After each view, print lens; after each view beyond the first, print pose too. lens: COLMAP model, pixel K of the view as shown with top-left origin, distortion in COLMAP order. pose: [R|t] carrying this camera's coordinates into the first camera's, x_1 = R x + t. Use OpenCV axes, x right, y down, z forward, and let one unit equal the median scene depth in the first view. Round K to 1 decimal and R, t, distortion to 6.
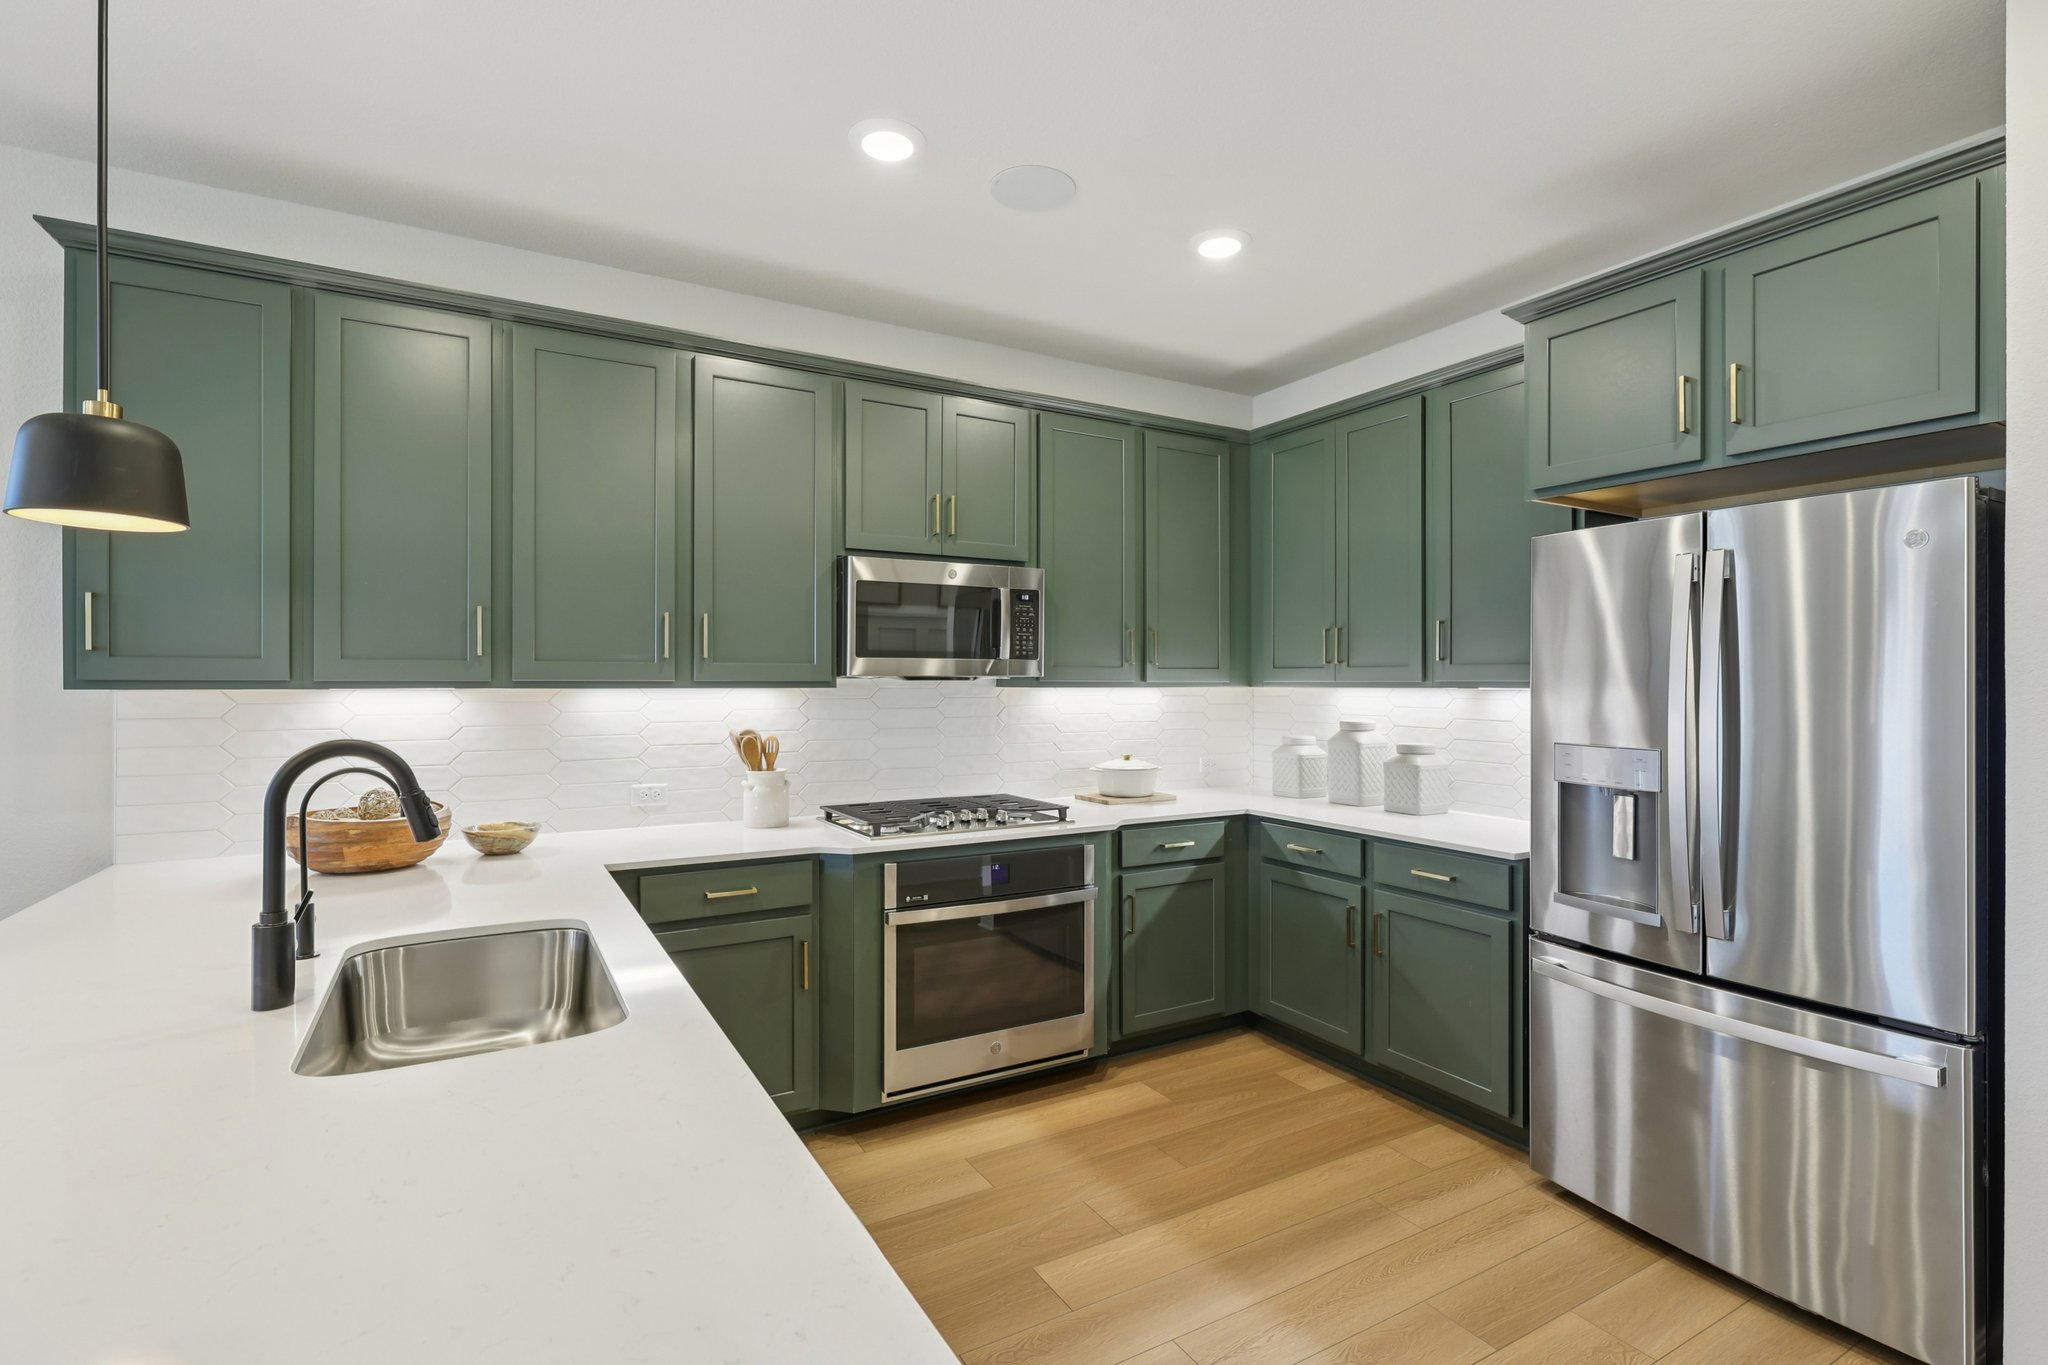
lens RADIAL K [[954.7, 0, 1027.7], [0, 954.7, 677.2], [0, 0, 1]] dist [0.000922, -0.002250]
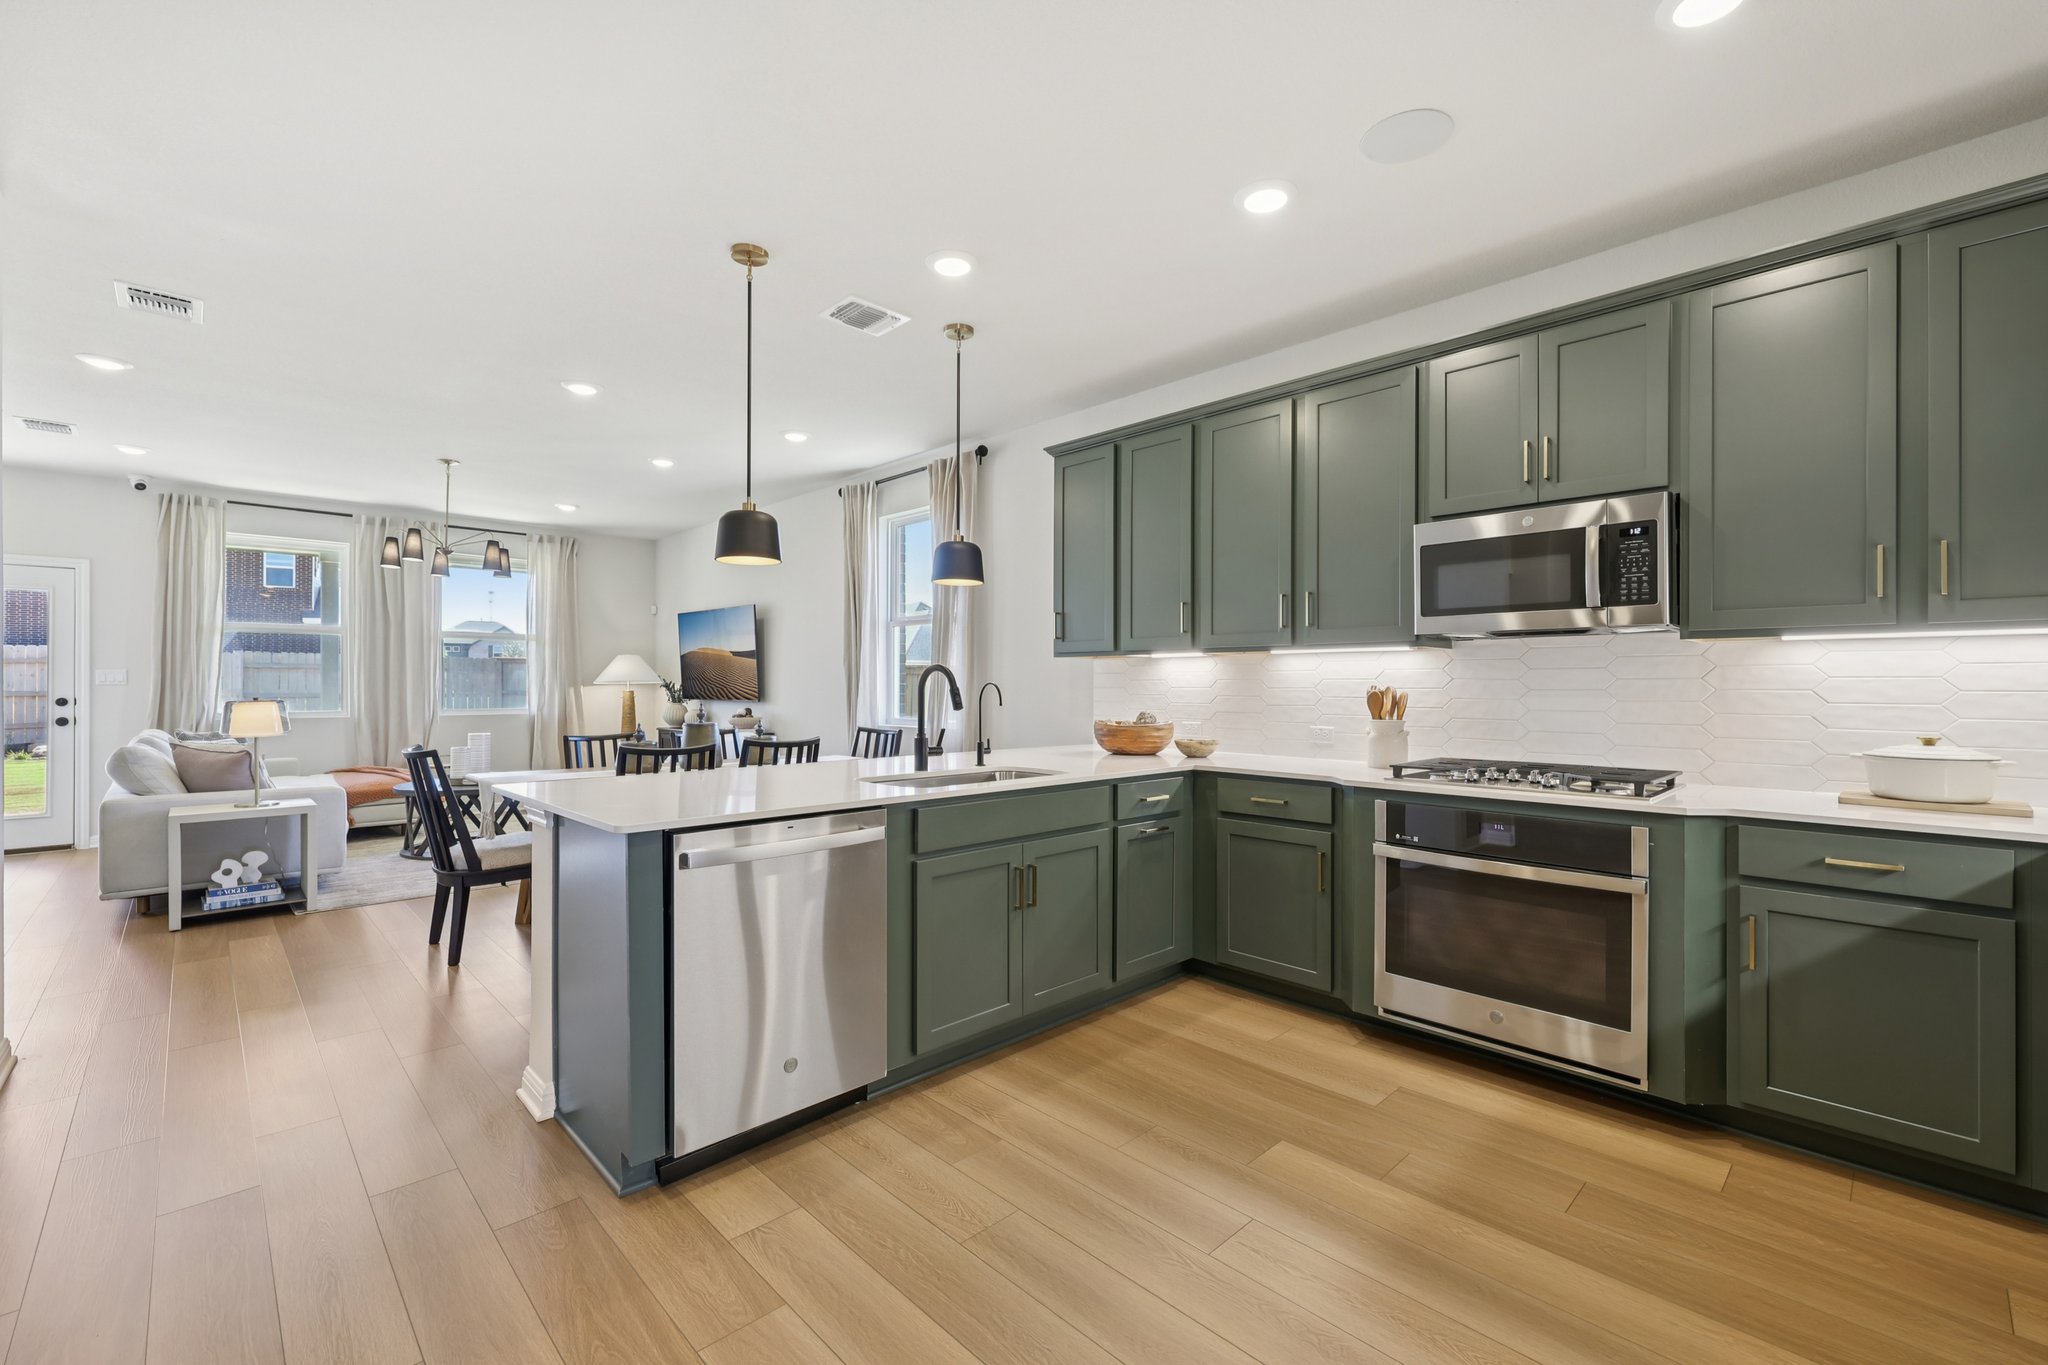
lens RADIAL K [[862.6, 0, 1026.0], [0, 862.6, 682.5], [0, 0, 1]] dist [-0.001764, 0.000505]
pose [[0.246682, -0.002976, -0.969092, 0.654497], [0.001108, 0.999995, -0.002789, 0.055772], [0.969096, -0.000386, 0.246684, 0.321830]]
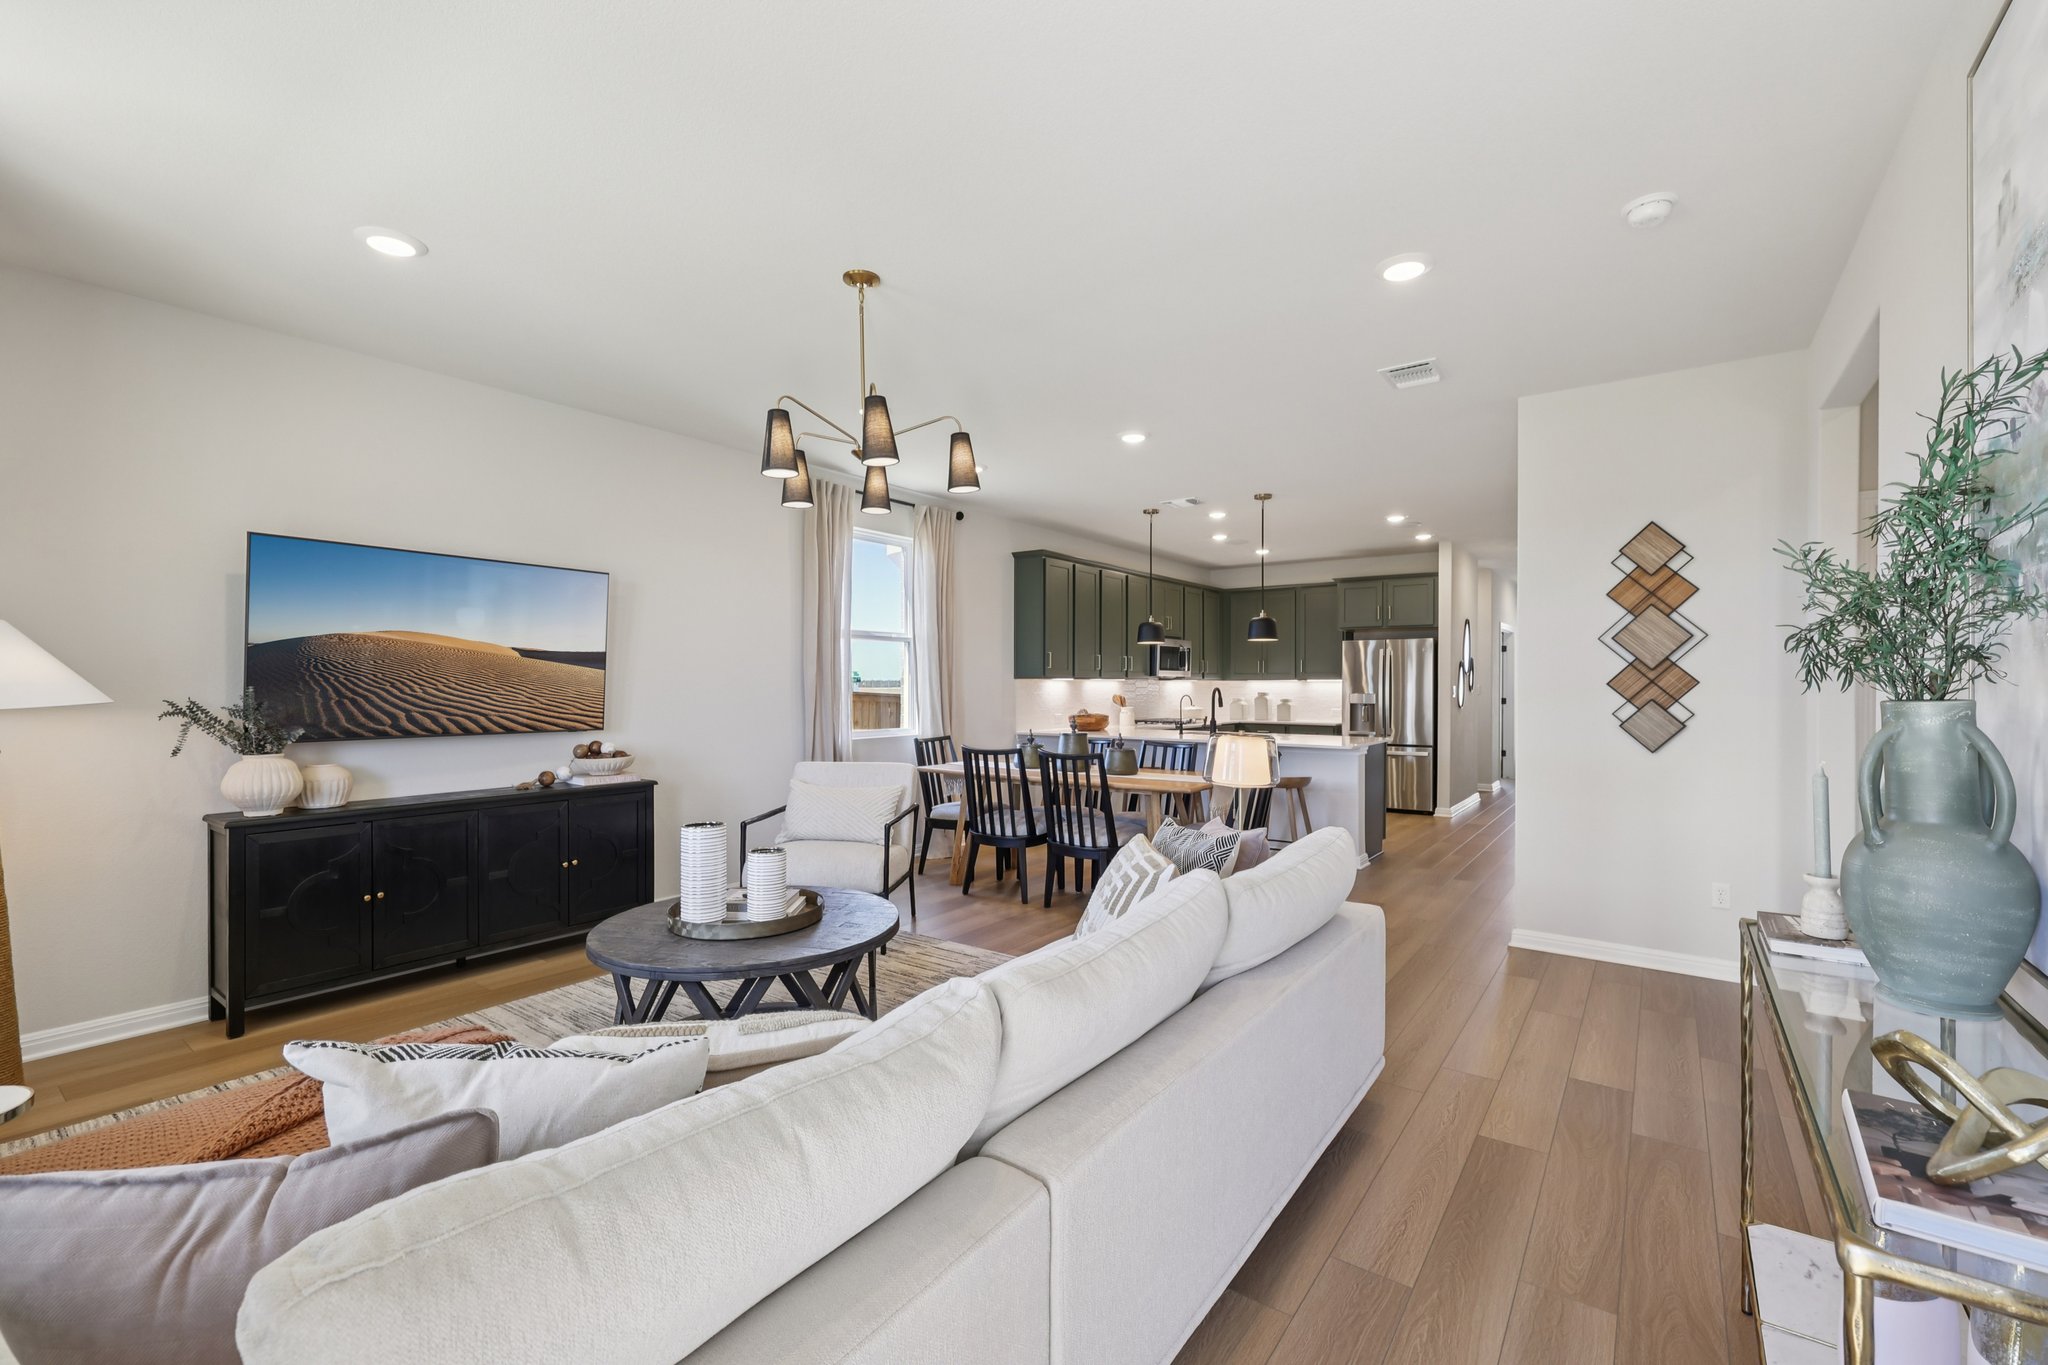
lens RADIAL K [[862.6, 0, 998.1], [0, 862.6, 701.0], [0, 0, 1]] dist [-0.001764, 0.000505]
pose [[0.922454, -0.007747, 0.386030, -1.813920], [-0.000676, 0.999765, 0.021679, 0.017802], [-0.386107, -0.020259, 0.922232, -1.463337]]
